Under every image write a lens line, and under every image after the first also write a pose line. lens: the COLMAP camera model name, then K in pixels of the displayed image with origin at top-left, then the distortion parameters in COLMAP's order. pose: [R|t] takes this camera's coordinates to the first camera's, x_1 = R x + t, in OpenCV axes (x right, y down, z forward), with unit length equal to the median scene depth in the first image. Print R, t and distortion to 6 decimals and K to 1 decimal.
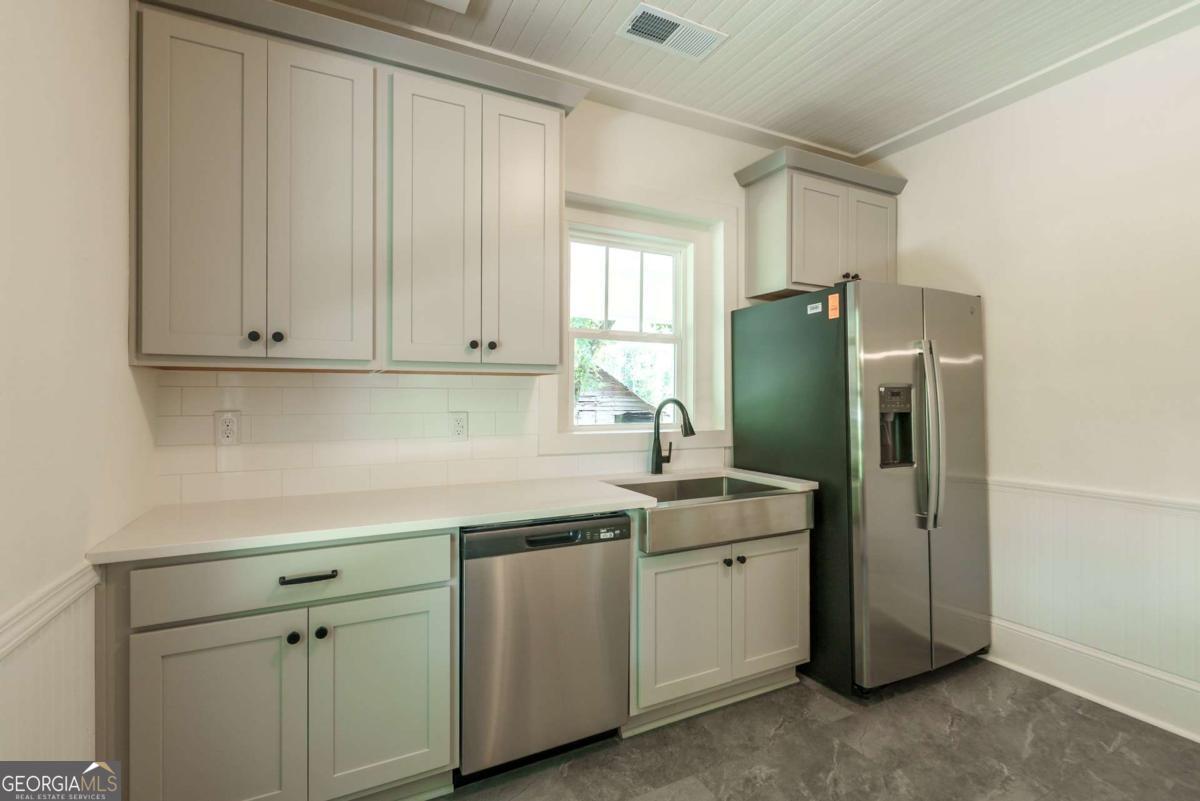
lens RADIAL K [[552.1, 0, 594.8], [0, 552.1, 393.4], [0, 0, 1]] dist [-0.003580, 0.001494]
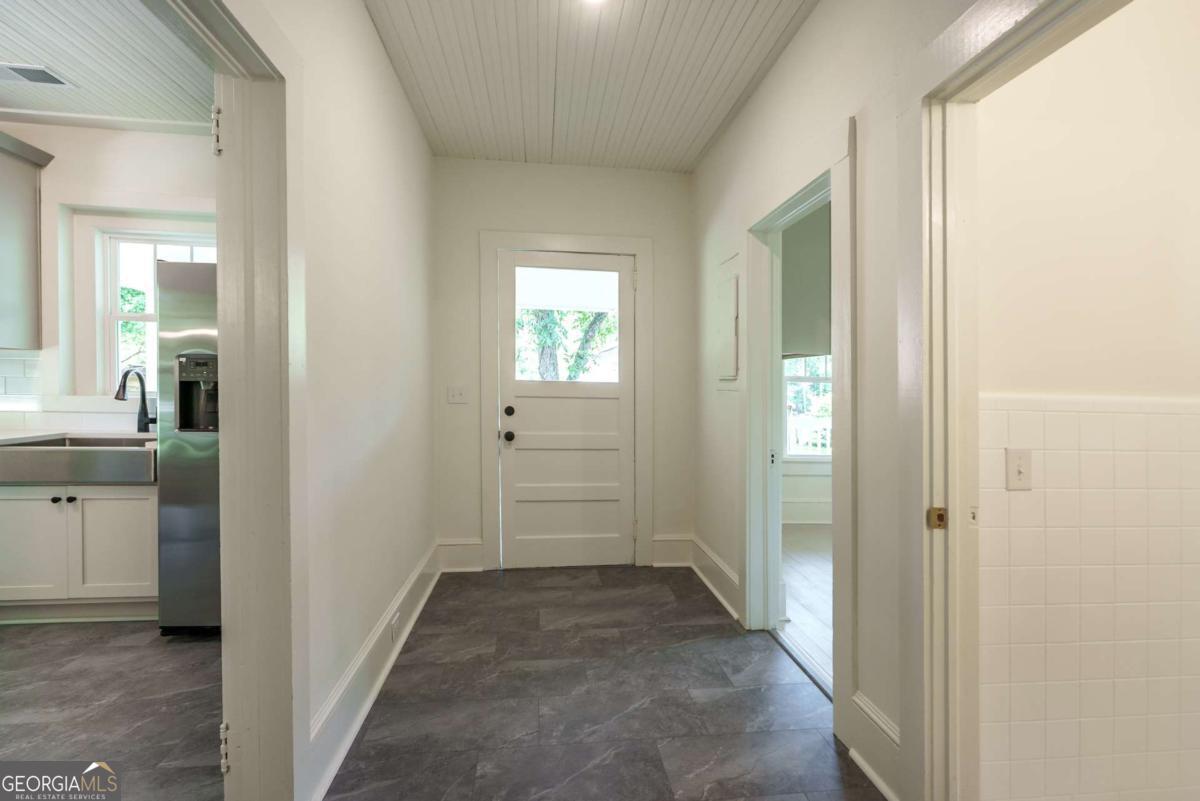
lens RADIAL K [[552.1, 0, 593.5], [0, 552.1, 399.2], [0, 0, 1]] dist [-0.003580, 0.001494]
pose [[0.936112, 0.028242, -0.350566, 1.669951], [-0.023600, 0.999568, 0.017506, 0.033124], [0.350909, -0.008114, 0.936375, 0.263062]]
